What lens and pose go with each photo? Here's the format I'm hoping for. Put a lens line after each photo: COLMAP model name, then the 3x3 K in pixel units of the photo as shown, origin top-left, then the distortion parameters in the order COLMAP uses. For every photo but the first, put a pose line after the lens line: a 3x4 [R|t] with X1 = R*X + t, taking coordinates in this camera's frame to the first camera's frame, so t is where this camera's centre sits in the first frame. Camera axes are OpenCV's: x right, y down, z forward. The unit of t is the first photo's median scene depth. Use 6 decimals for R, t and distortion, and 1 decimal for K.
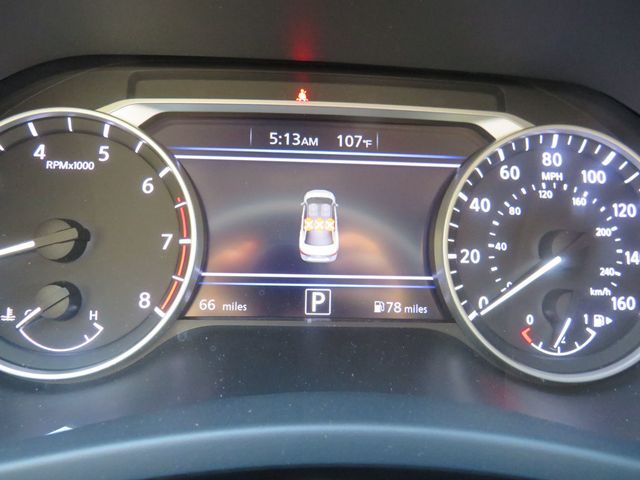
lens RADIAL K [[443.4, 0, 320.0], [0, 443.4, 240.0], [0, 0, 1]] dist [-0.057582, 0.037488]
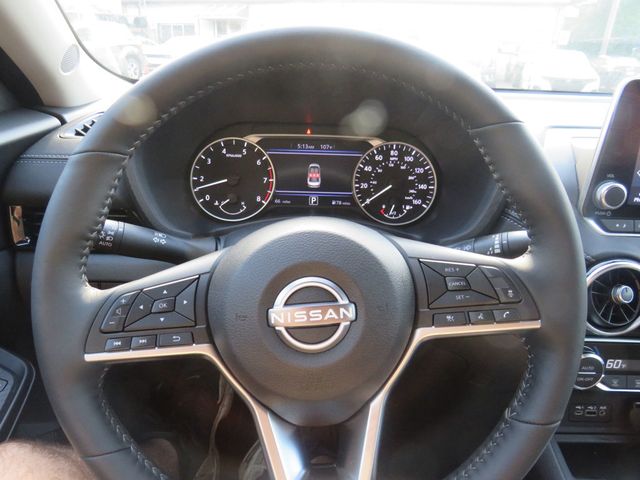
lens RADIAL K [[443.4, 0, 320.0], [0, 443.4, 240.0], [0, 0, 1]] dist [-0.057582, 0.037488]
pose [[0.999297, 0.005275, -0.037114, 0.152948], [-0.003240, 0.998498, 0.054684, 0.242910], [0.037347, -0.054525, 0.997814, -2.050773]]
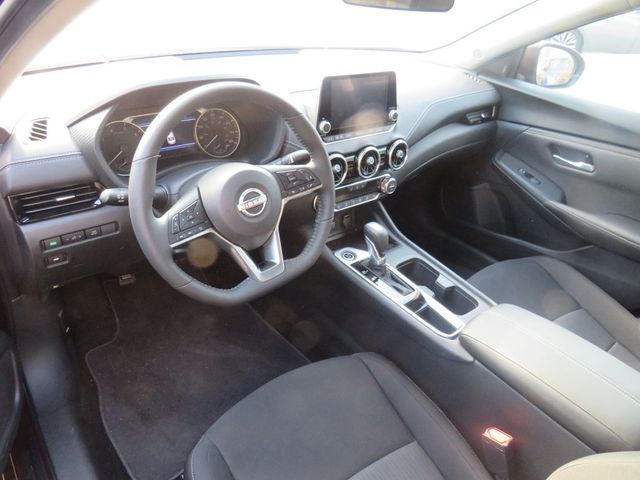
lens RADIAL K [[443.4, 0, 320.0], [0, 443.4, 240.0], [0, 0, 1]] dist [-0.057582, 0.037488]
pose [[0.794543, -0.294434, 0.531046, -1.622821], [0.140679, 0.940036, 0.310712, -0.237041], [-0.590686, -0.172167, 0.788320, -4.032453]]
